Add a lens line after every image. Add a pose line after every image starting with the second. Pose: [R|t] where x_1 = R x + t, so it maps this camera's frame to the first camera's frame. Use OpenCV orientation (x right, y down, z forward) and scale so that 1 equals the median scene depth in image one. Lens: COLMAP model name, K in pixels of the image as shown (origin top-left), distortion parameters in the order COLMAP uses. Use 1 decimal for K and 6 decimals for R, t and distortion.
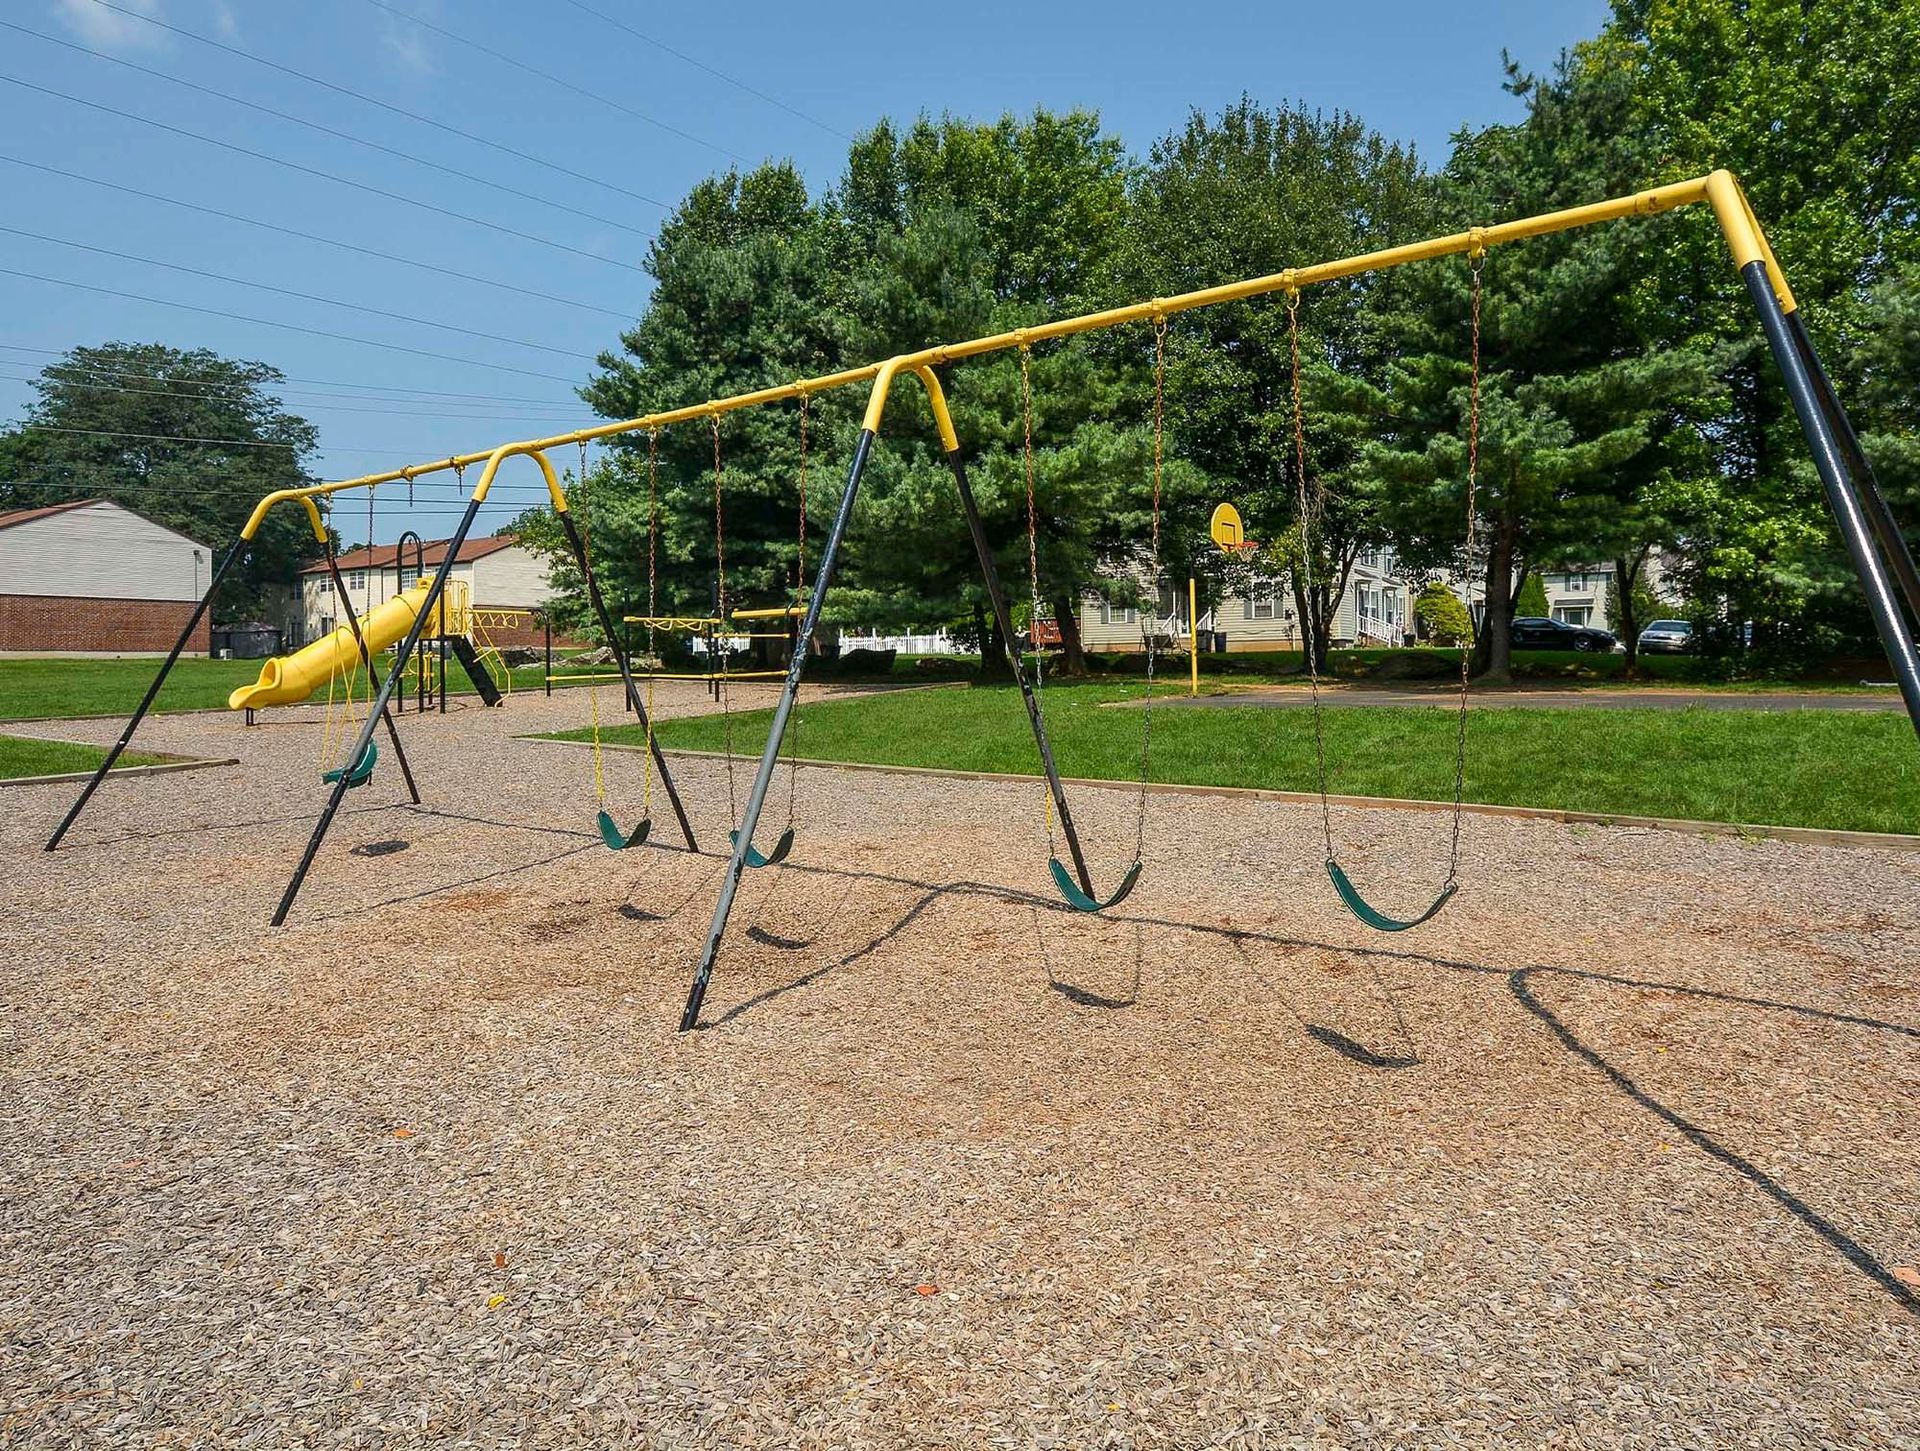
lens RADIAL K [[1848.4, 0, 960.0], [0, 1848.4, 725.5], [0, 0, 1]] dist [-0.008592, -0.022399]
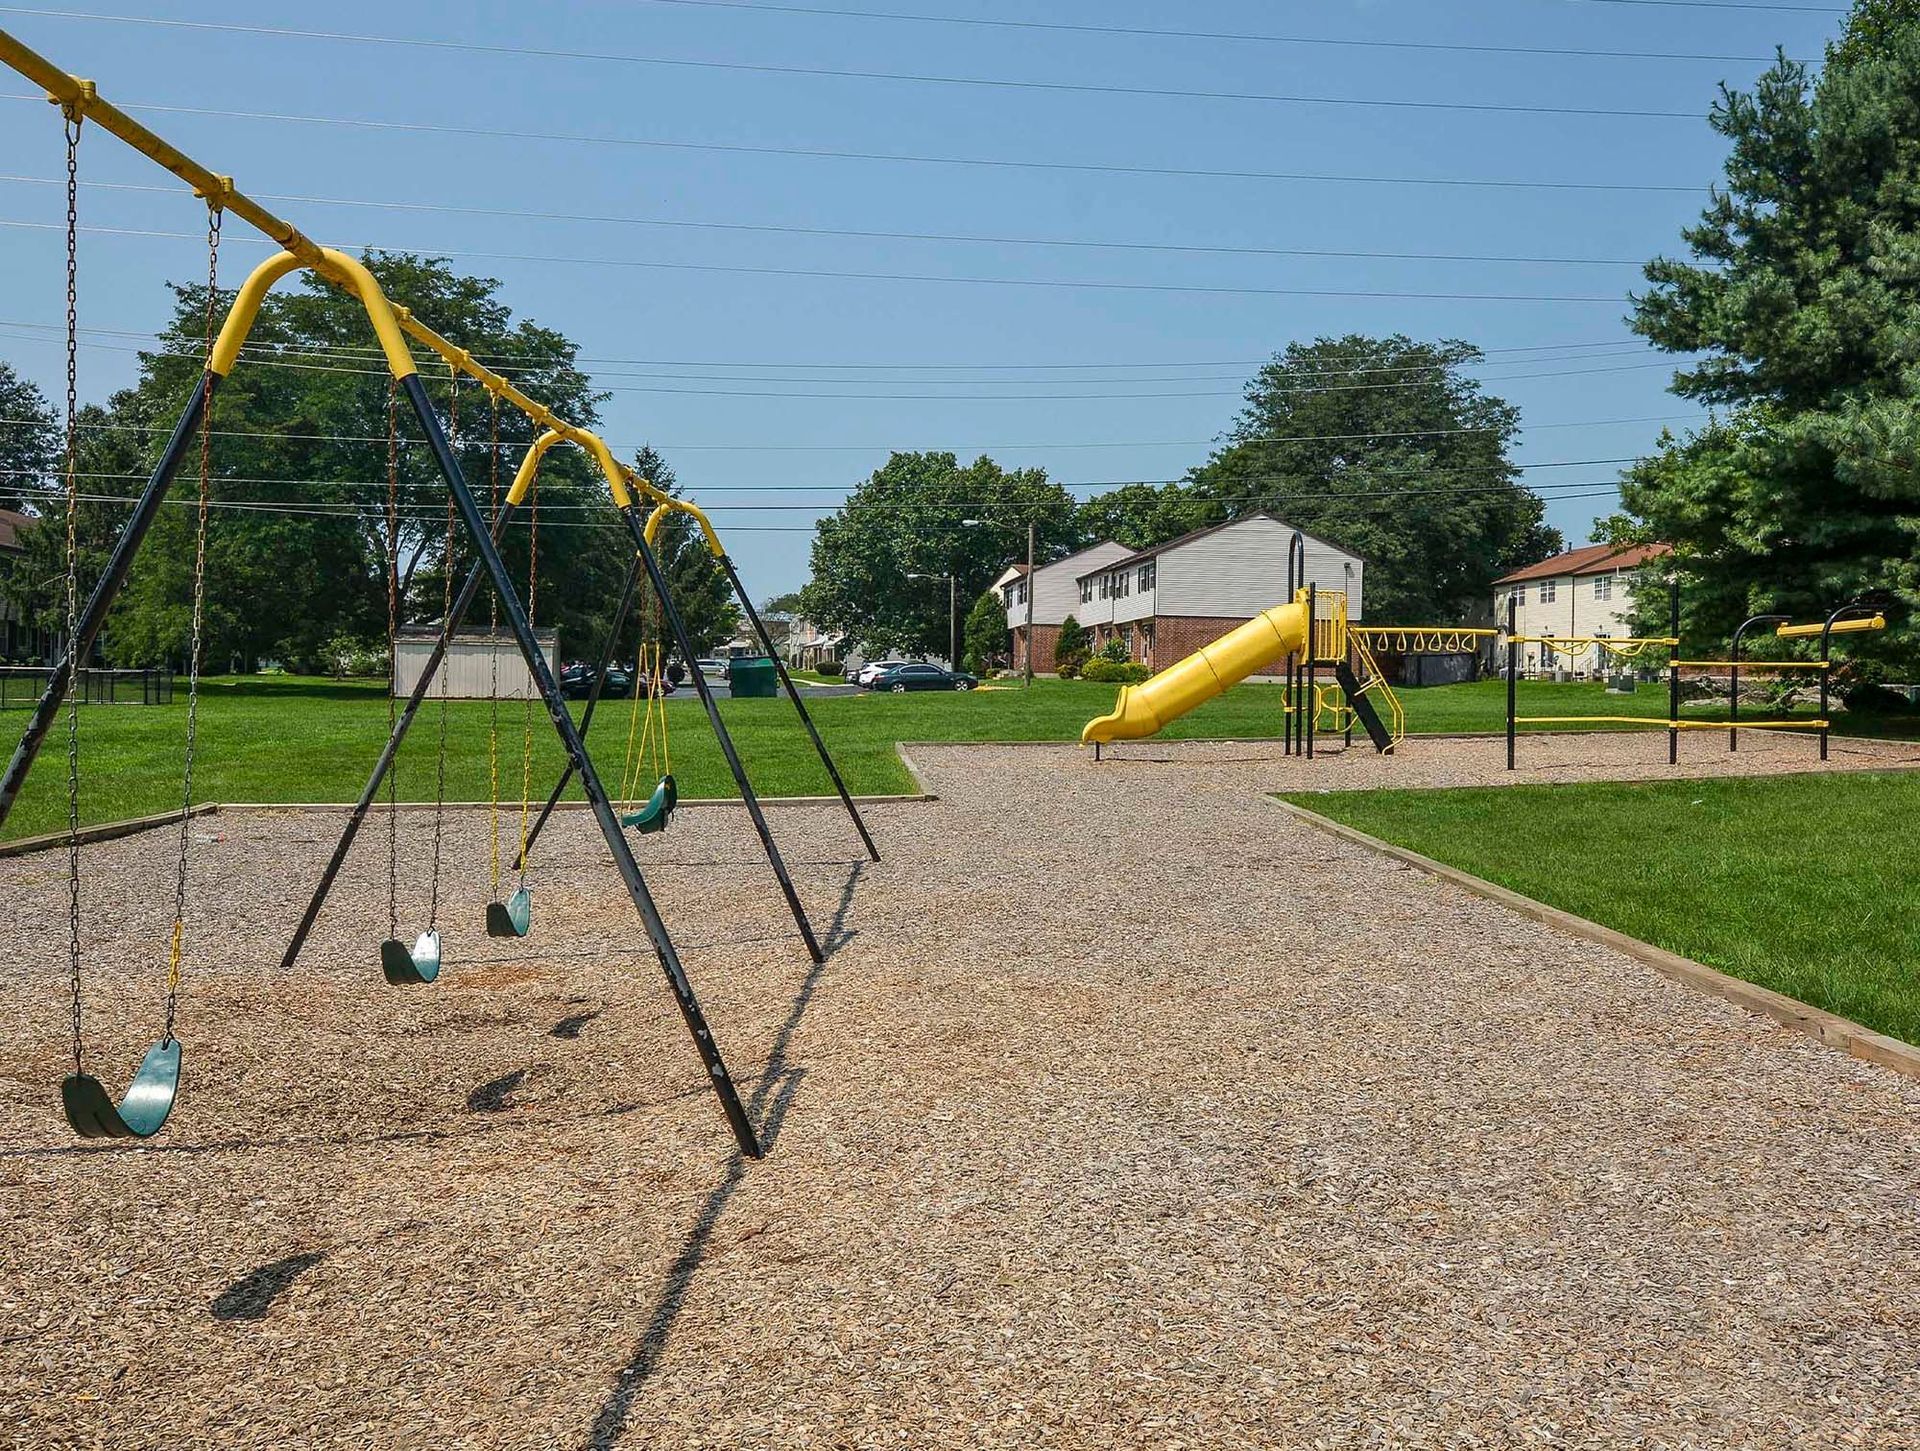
lens RADIAL K [[1848.4, 0, 960.0], [0, 1848.4, 725.5], [0, 0, 1]] dist [-0.008592, -0.022399]
pose [[0.435317, 0.043360, -0.899233, 0.322161], [-0.052547, 0.998360, 0.022702, -0.028031], [0.898743, 0.037369, 0.436881, 0.460869]]
